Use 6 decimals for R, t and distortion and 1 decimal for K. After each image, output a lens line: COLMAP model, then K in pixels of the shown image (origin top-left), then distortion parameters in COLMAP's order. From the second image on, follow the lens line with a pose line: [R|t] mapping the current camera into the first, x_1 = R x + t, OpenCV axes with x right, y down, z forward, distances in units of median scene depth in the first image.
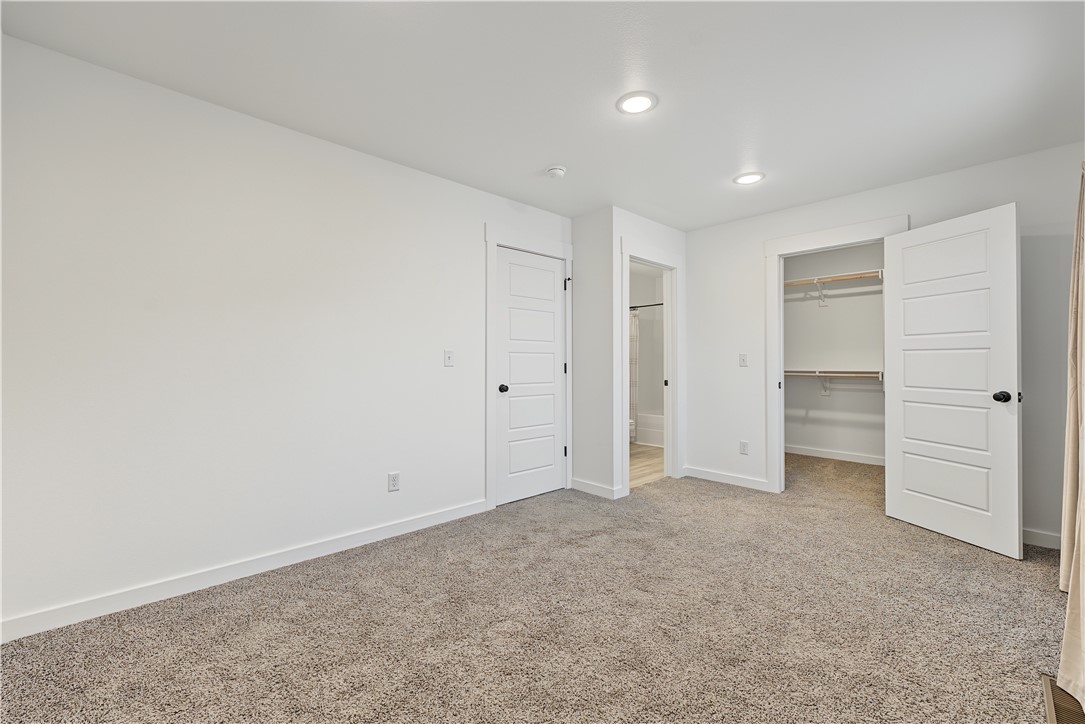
lens RADIAL K [[443.6, 0, 543.9], [0, 443.6, 359.9], [0, 0, 1]] dist [-0.000502, 0.000086]
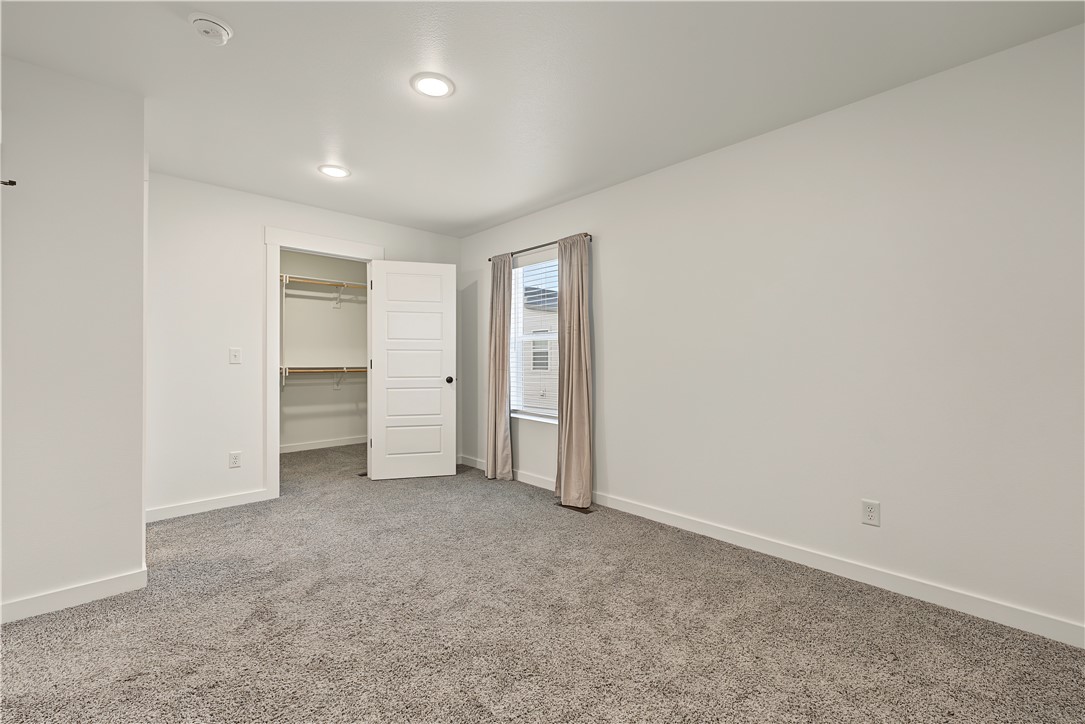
lens RADIAL K [[443.6, 0, 543.9], [0, 443.6, 359.9], [0, 0, 1]] dist [-0.000502, 0.000086]
pose [[-0.016650, 0.001888, 0.999860, -0.489082], [-0.003045, 0.999993, -0.001939, 0.007686], [-0.999857, -0.003077, -0.016644, 0.513868]]
